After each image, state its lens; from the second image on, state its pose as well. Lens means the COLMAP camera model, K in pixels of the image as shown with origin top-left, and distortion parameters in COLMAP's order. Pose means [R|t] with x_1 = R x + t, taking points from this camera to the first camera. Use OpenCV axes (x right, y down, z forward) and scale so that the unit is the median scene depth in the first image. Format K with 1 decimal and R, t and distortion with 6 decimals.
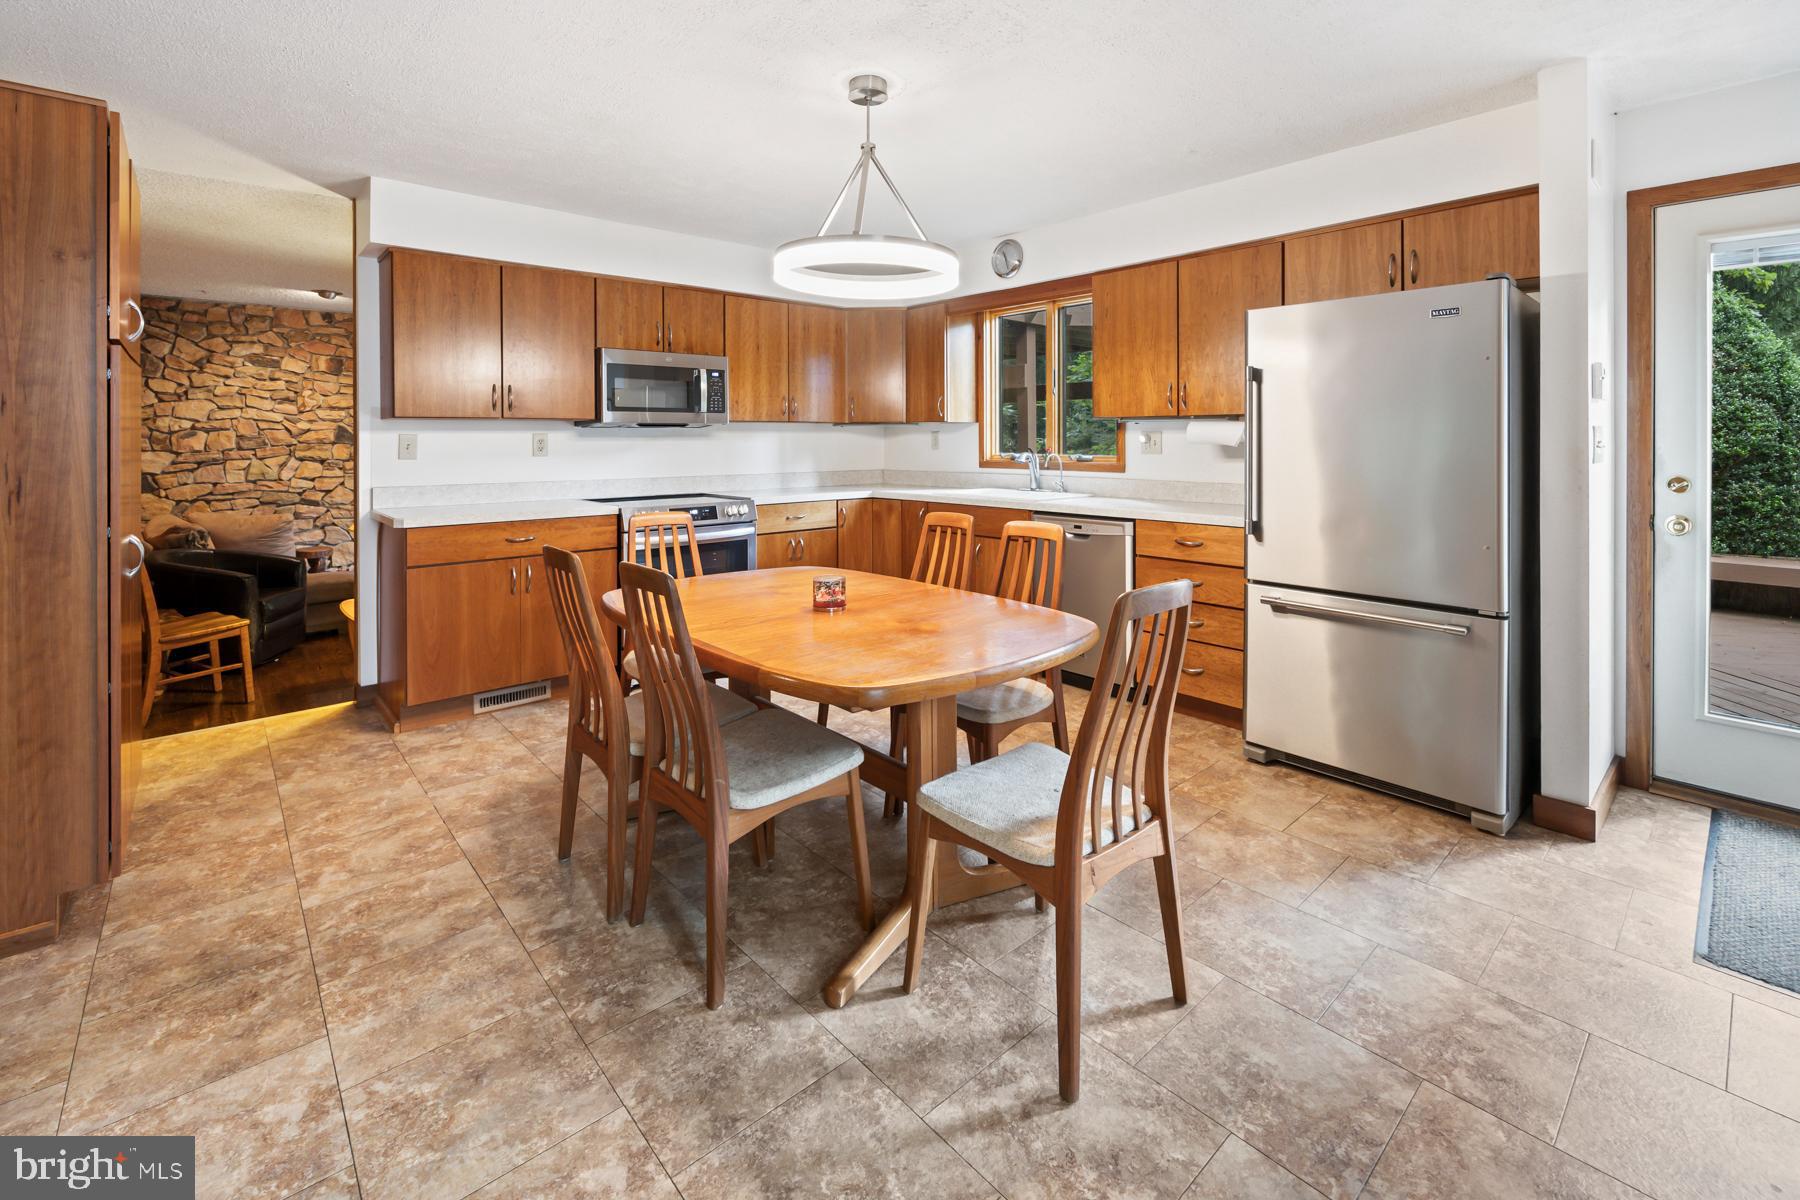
lens RADIAL K [[763.6, 0, 895.5], [0, 763.6, 464.5], [0, 0, 1]] dist [-0.002756, -0.000157]
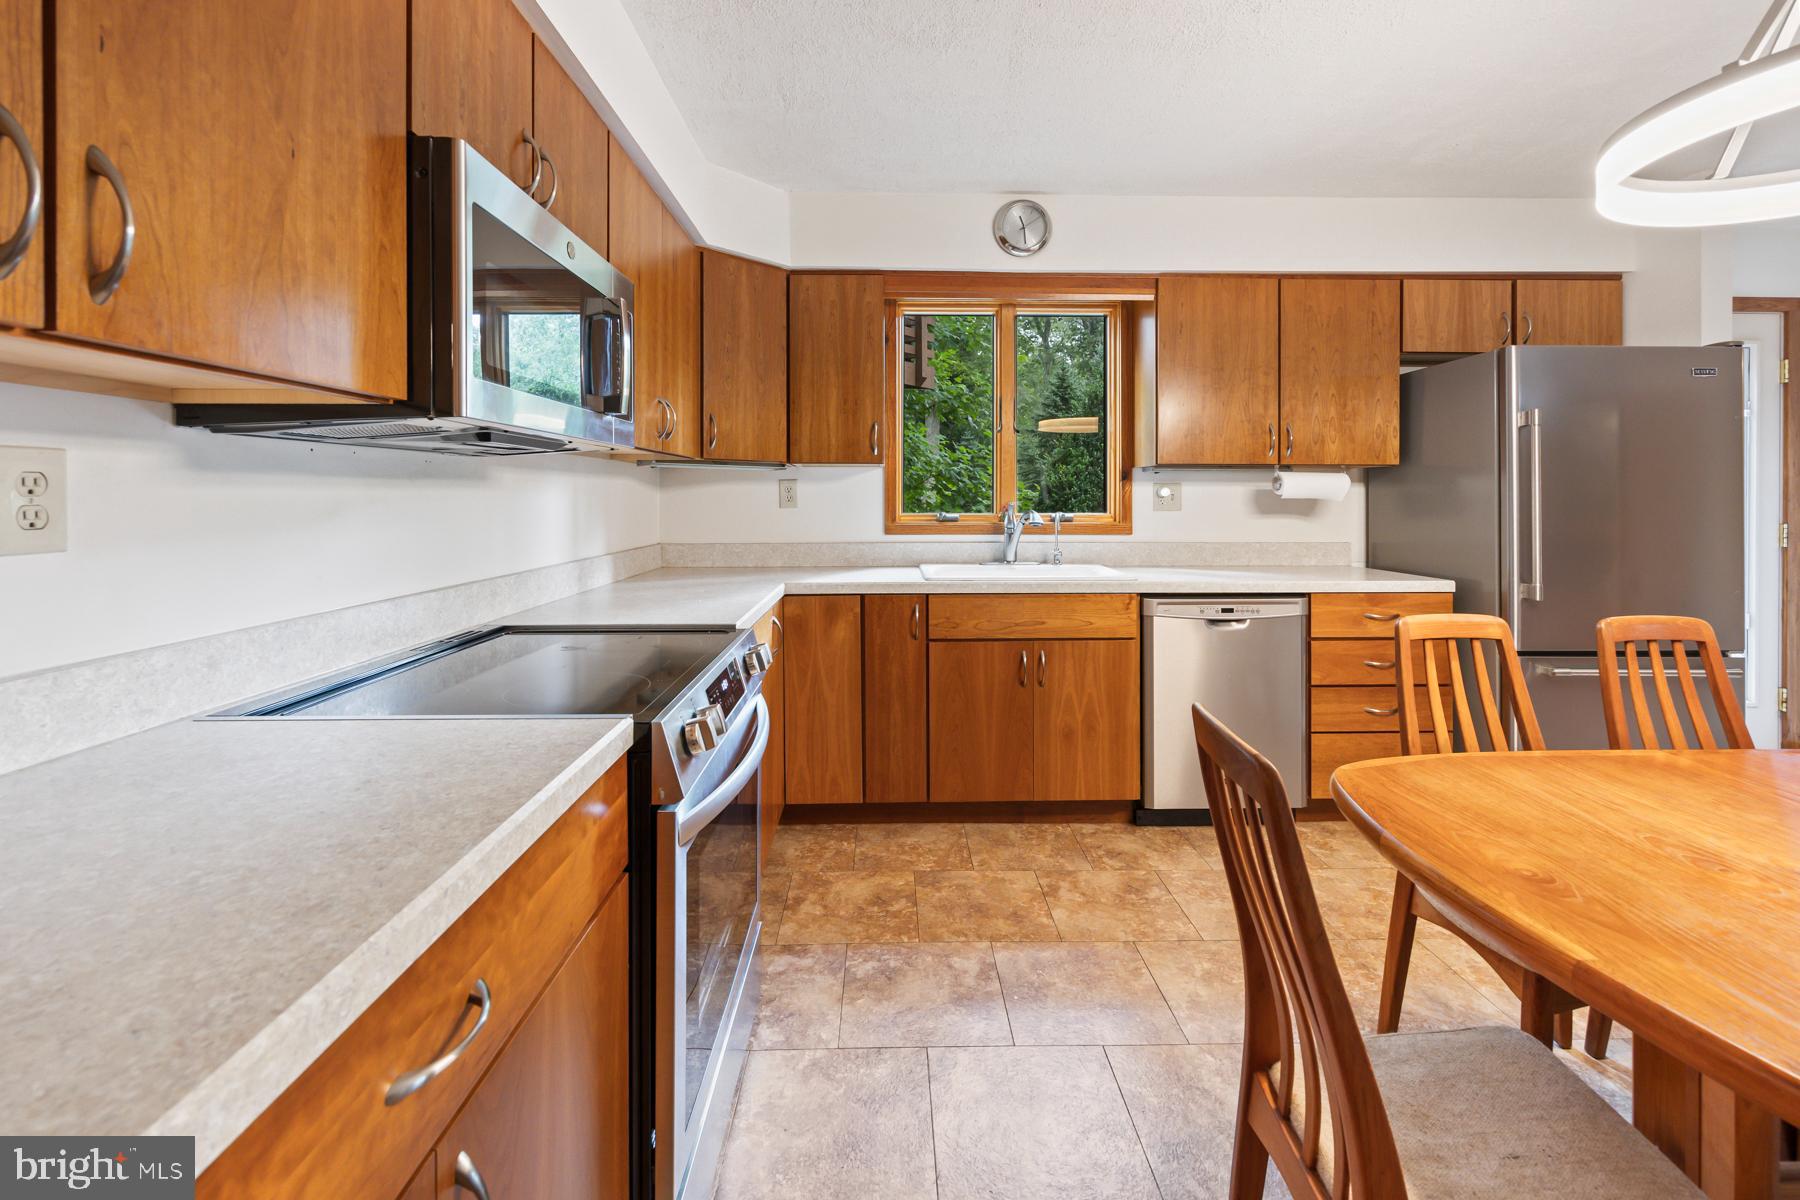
lens RADIAL K [[754.5, 0, 899.7], [0, 754.5, 507.4], [0, 0, 1]] dist [-0.002124, 0.000111]
pose [[0.656538, -0.006568, 0.754264, -0.457616], [0.021045, 0.999732, -0.009612, -0.015485], [-0.753999, 0.022185, 0.656501, 0.673957]]
